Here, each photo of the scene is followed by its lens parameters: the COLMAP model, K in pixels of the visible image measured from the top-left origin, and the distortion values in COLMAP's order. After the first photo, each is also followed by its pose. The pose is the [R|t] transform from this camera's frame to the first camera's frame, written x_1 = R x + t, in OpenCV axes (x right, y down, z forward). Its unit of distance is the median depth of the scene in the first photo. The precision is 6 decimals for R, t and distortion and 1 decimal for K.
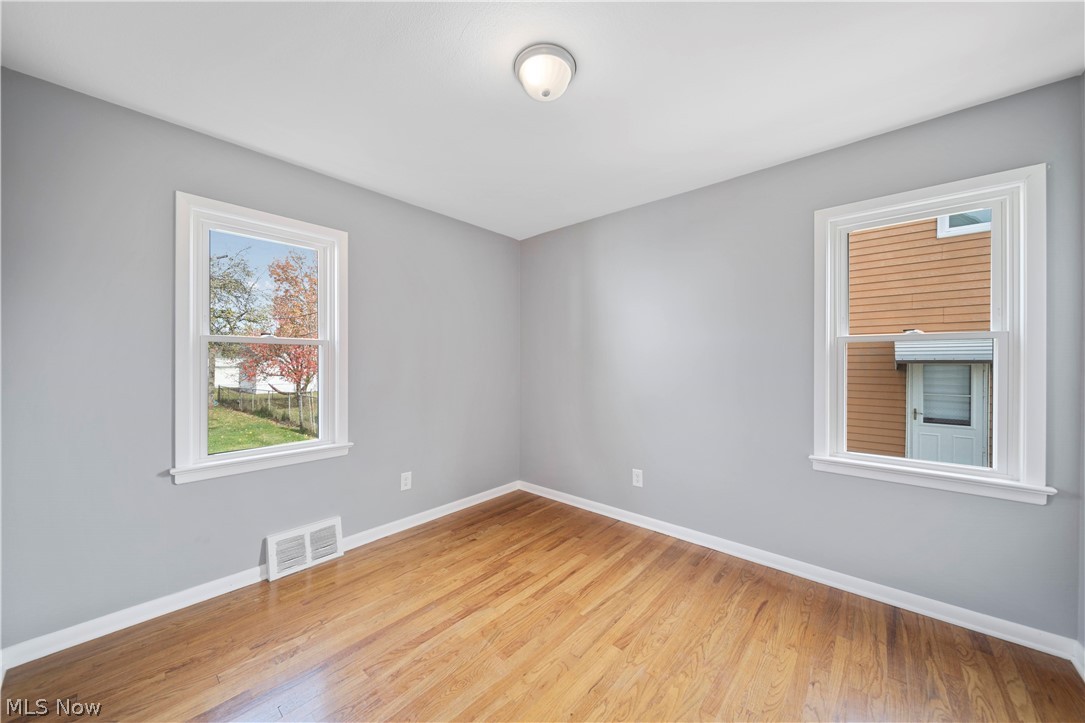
lens RADIAL K [[381.2, 0, 544.4], [0, 381.2, 362.1], [0, 0, 1]] dist [0.000834, -0.000299]
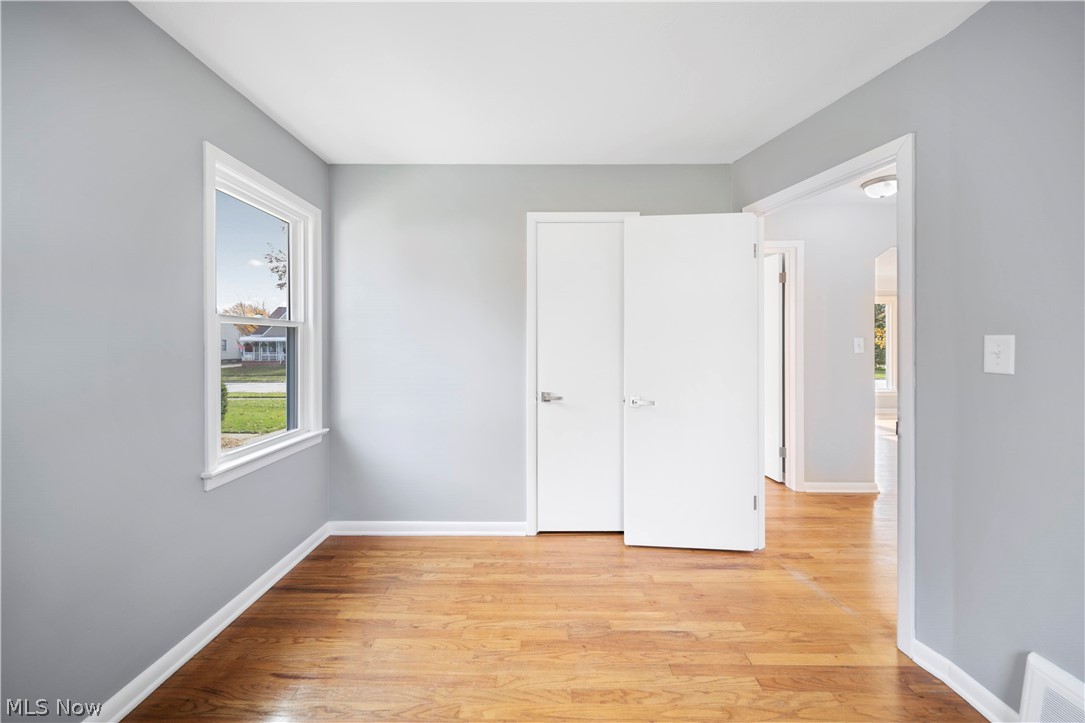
lens RADIAL K [[381.2, 0, 543.4], [0, 381.2, 351.6], [0, 0, 1]] dist [0.000834, -0.000299]
pose [[-0.659388, -0.009065, 0.751748, -0.373409], [-0.001810, 0.999944, 0.010470, 0.006977], [-0.751800, 0.005543, -0.659368, 1.372449]]
